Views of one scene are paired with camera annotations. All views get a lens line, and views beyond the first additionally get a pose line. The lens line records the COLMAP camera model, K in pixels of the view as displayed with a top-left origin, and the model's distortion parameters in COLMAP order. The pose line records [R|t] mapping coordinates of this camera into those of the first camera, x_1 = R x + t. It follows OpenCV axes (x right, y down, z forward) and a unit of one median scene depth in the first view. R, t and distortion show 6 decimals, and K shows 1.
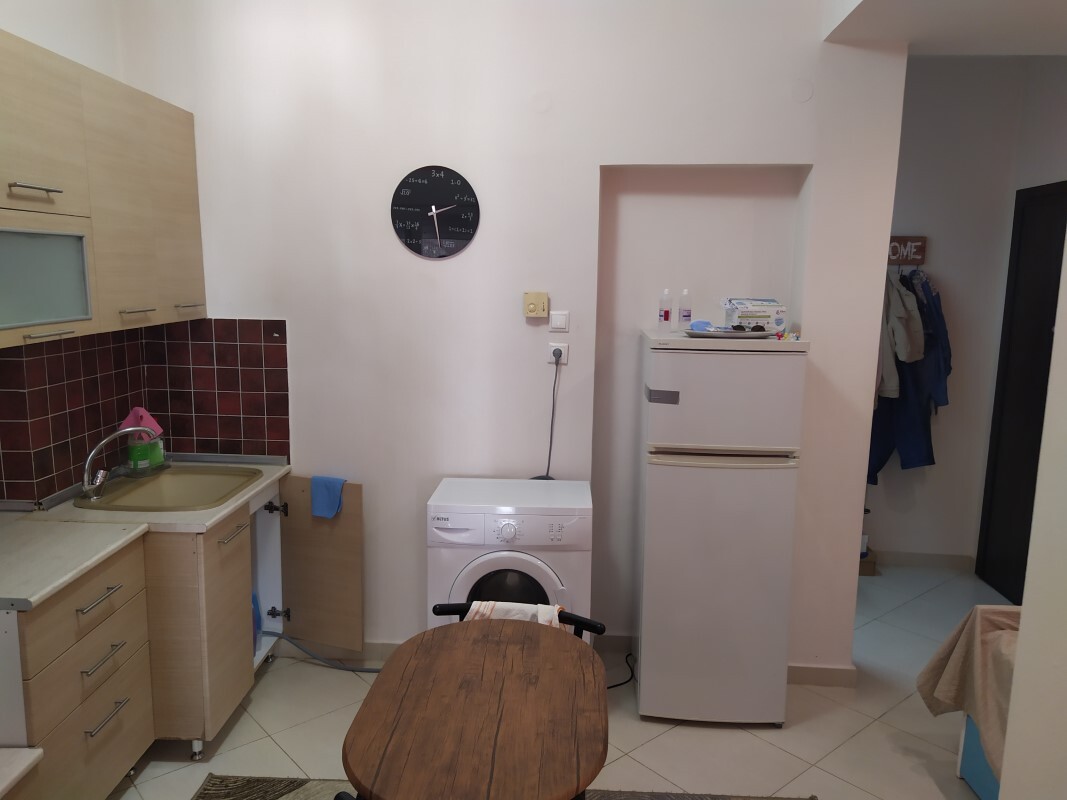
lens RADIAL K [[794.0, 0, 533.5], [0, 794.0, 400.0], [0, 0, 1]] dist [0.114323, -0.125554]
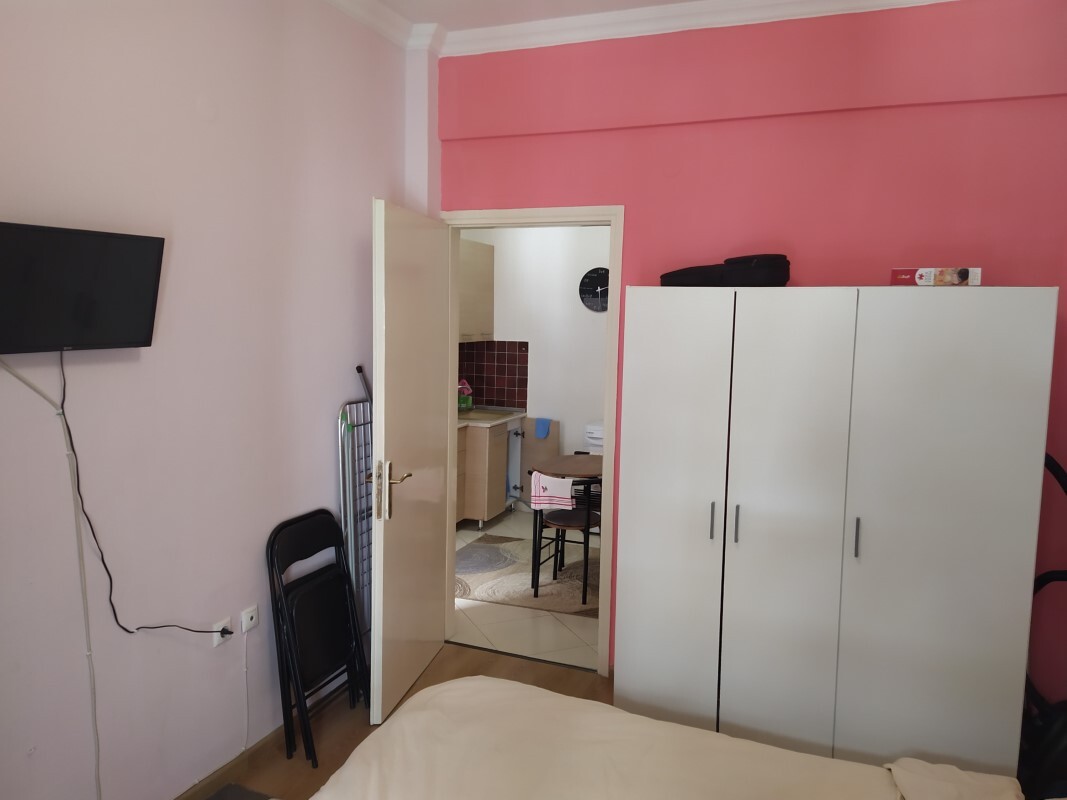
lens RADIAL K [[794.0, 0, 533.5], [0, 794.0, 400.0], [0, 0, 1]] dist [0.114323, -0.125554]
pose [[0.950486, 0.034872, -0.308805, 0.367491], [-0.056705, 0.996464, -0.062007, 0.189742], [0.305551, 0.076448, 0.949102, -0.999528]]
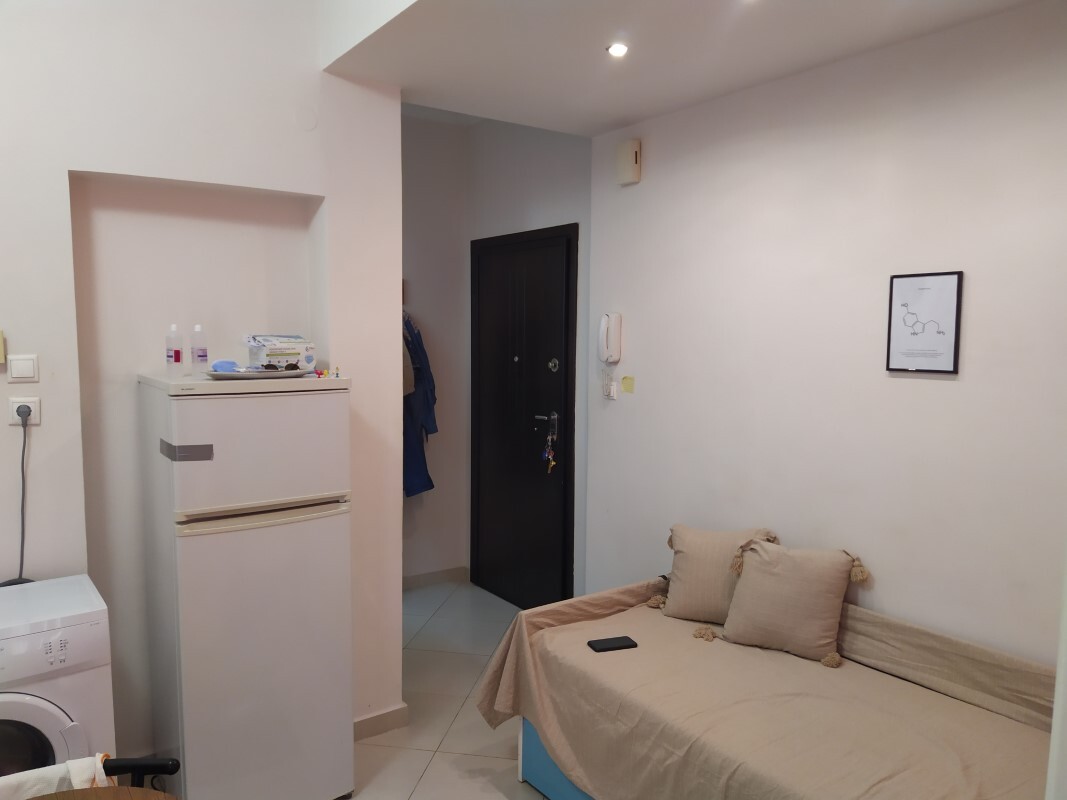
lens RADIAL K [[794.0, 0, 533.5], [0, 794.0, 400.0], [0, 0, 1]] dist [0.114323, -0.125554]
pose [[0.785529, -0.070105, 0.614841, -0.065494], [0.102987, 0.994517, -0.018181, -0.006256], [-0.610195, 0.077602, 0.788441, 0.108135]]
